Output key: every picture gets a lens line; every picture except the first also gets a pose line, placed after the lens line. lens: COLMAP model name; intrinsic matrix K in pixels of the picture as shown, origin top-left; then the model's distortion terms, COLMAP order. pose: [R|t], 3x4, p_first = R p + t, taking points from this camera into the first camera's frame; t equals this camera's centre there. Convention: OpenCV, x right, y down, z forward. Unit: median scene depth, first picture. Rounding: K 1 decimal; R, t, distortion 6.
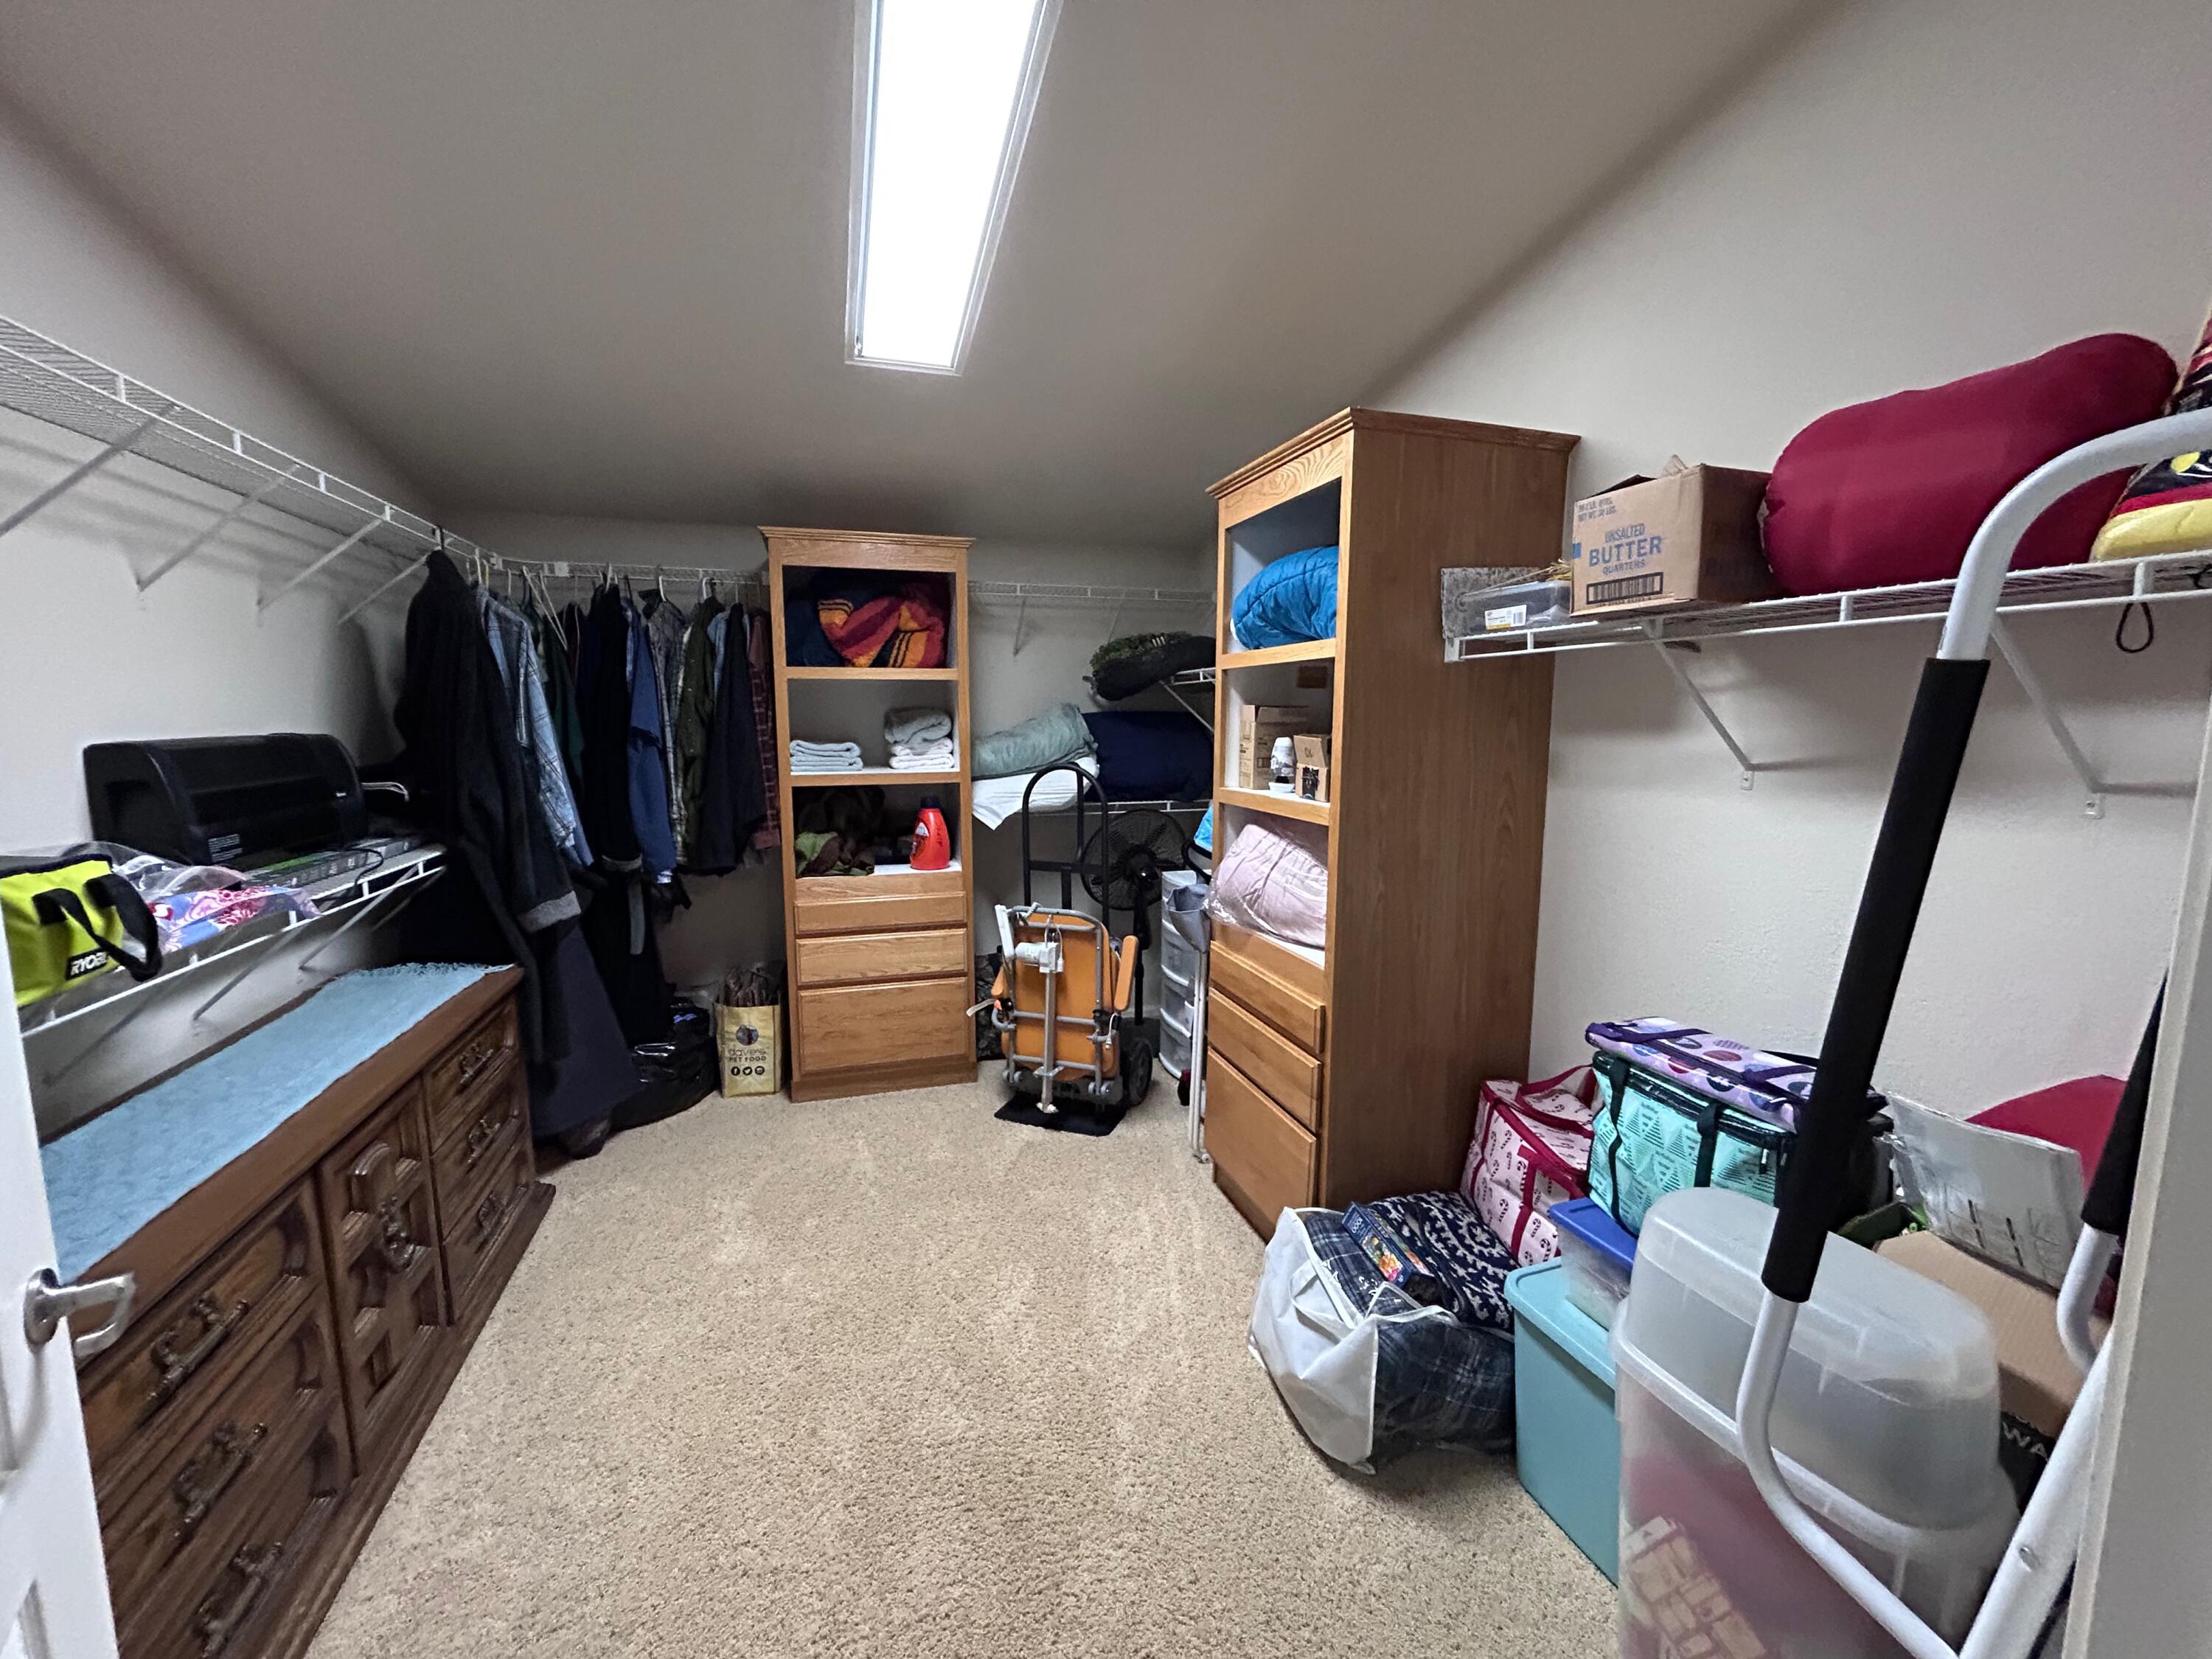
lens RADIAL K [[885.1, 0, 1107.6], [0, 885.1, 828.2], [0, 0, 1]] dist [-0.003035, -0.000039]
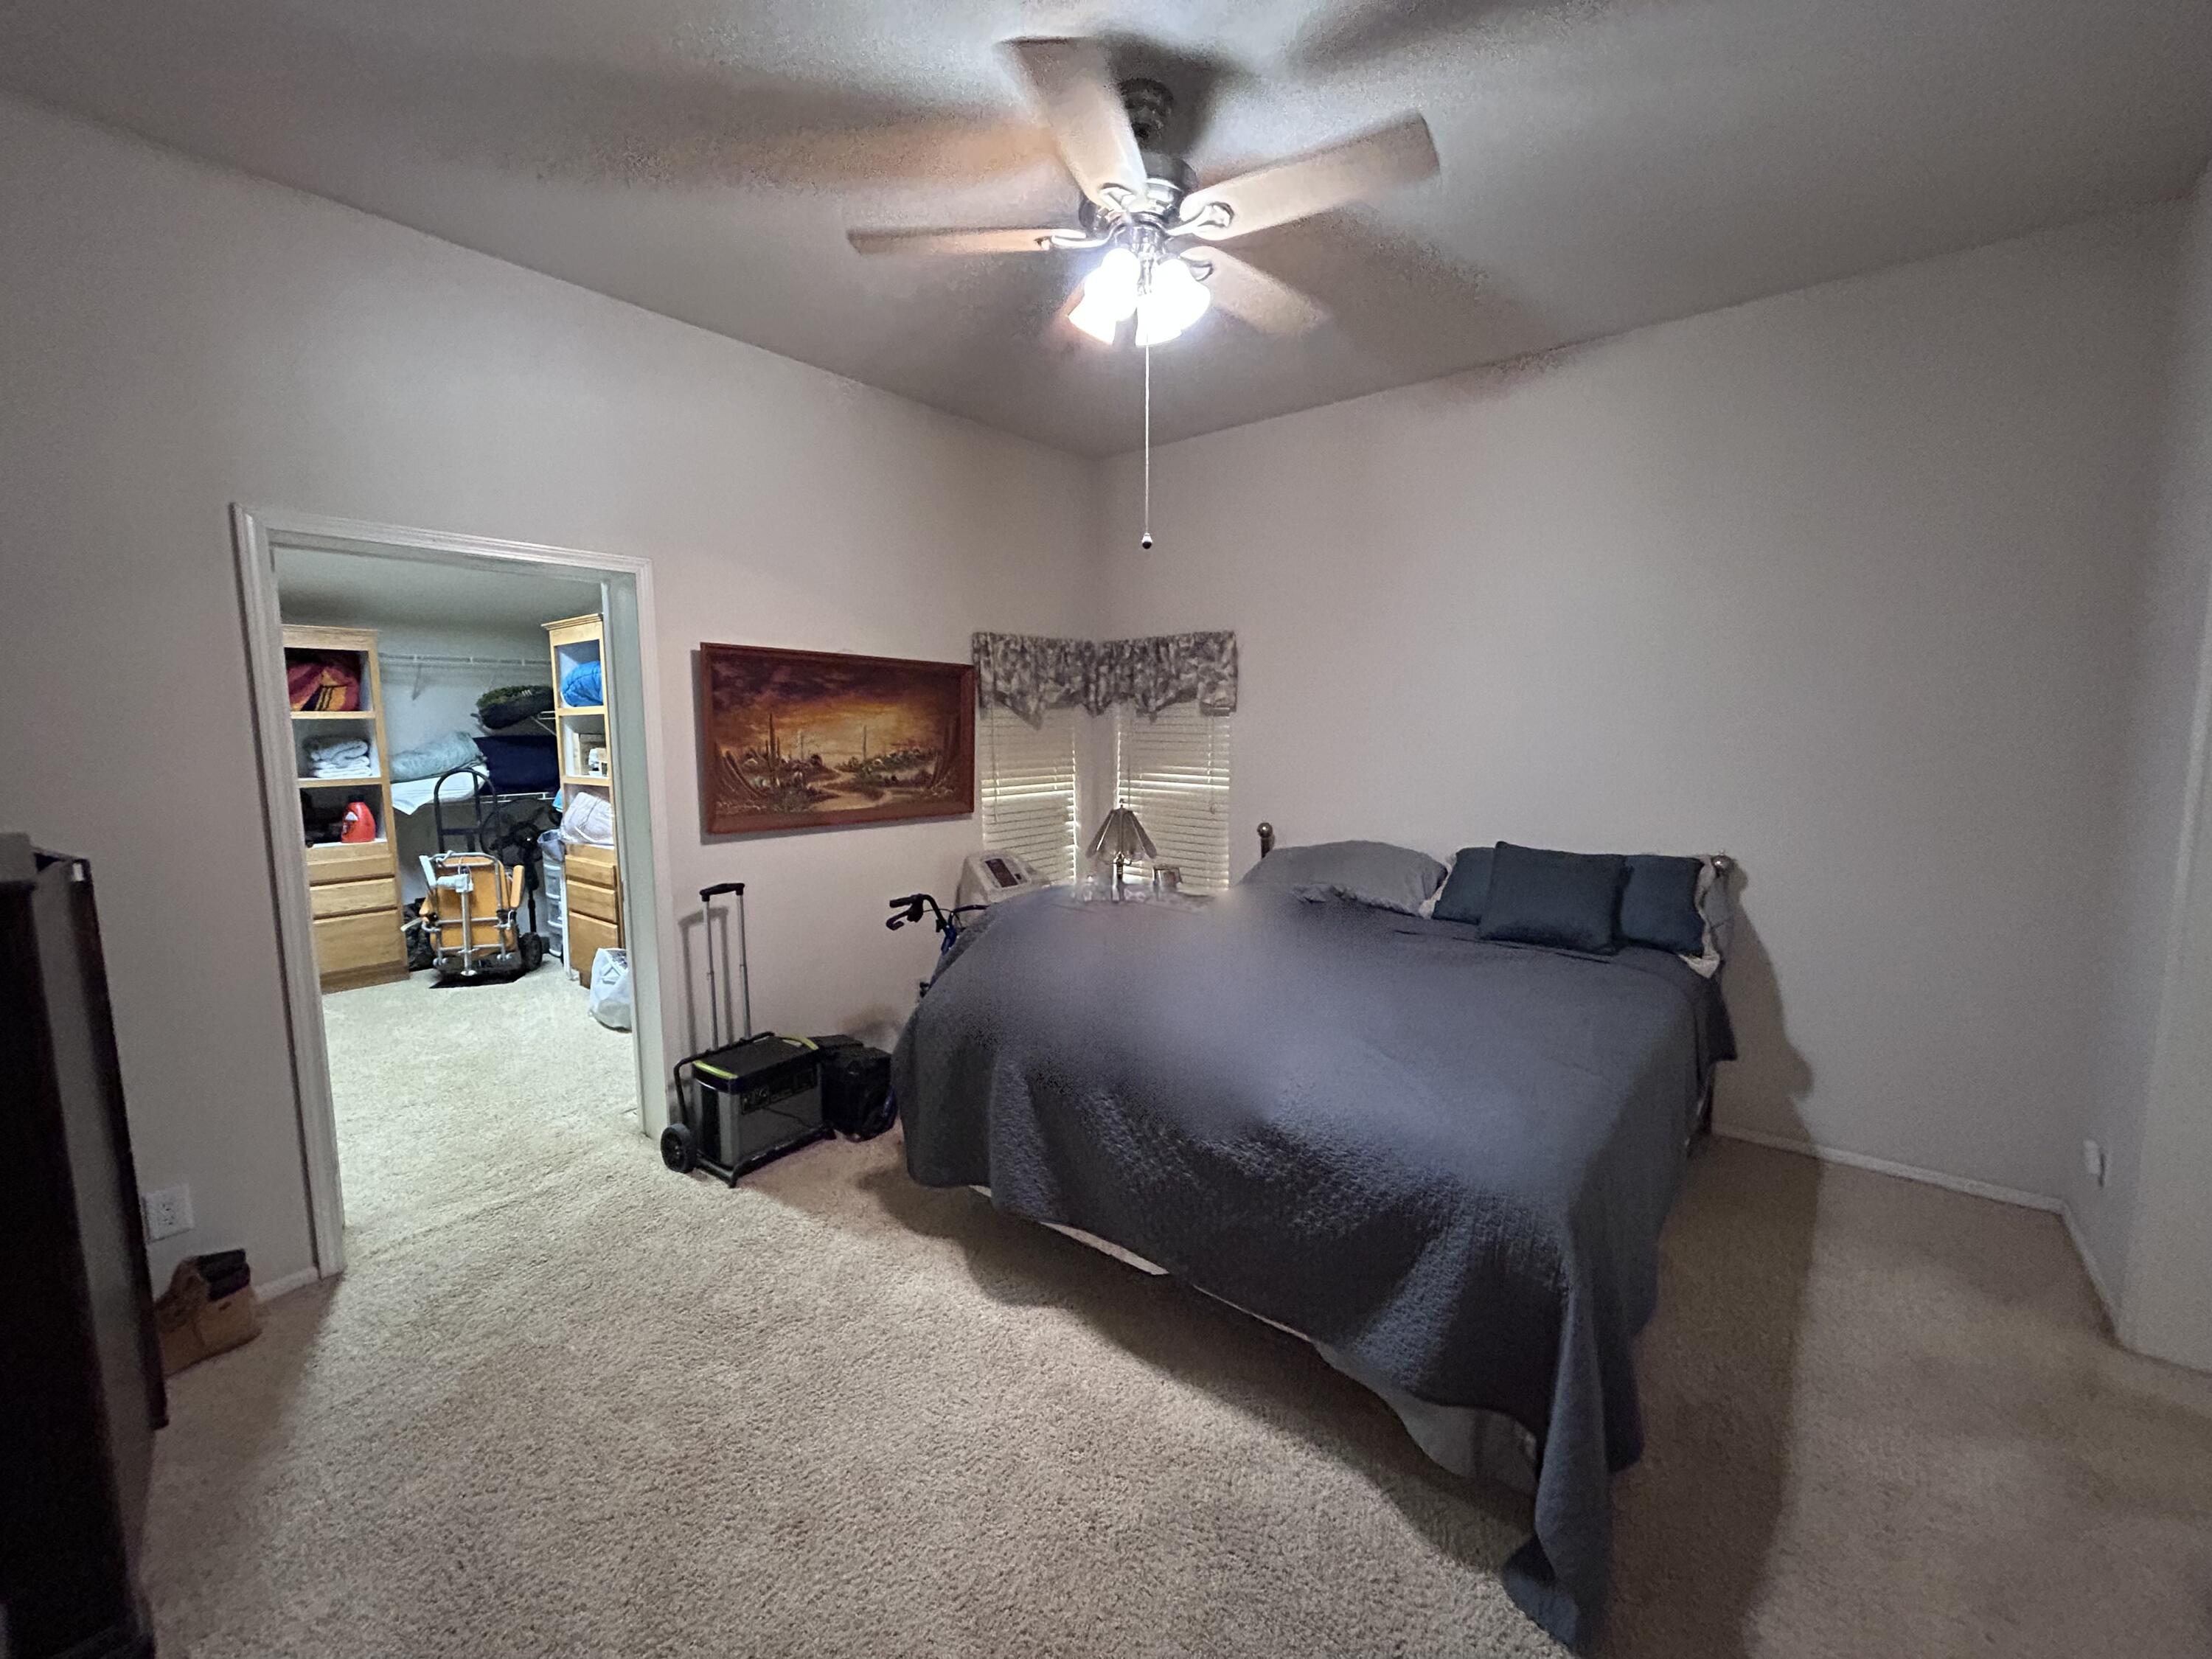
lens RADIAL K [[885.1, 0, 1100.3], [0, 885.1, 823.1], [0, 0, 1]] dist [-0.003035, -0.000039]
pose [[0.828487, -0.071543, 0.555420, 0.012830], [0.083979, 0.996463, 0.003086, 0.120210], [-0.553676, 0.044087, 0.831564, -1.007917]]
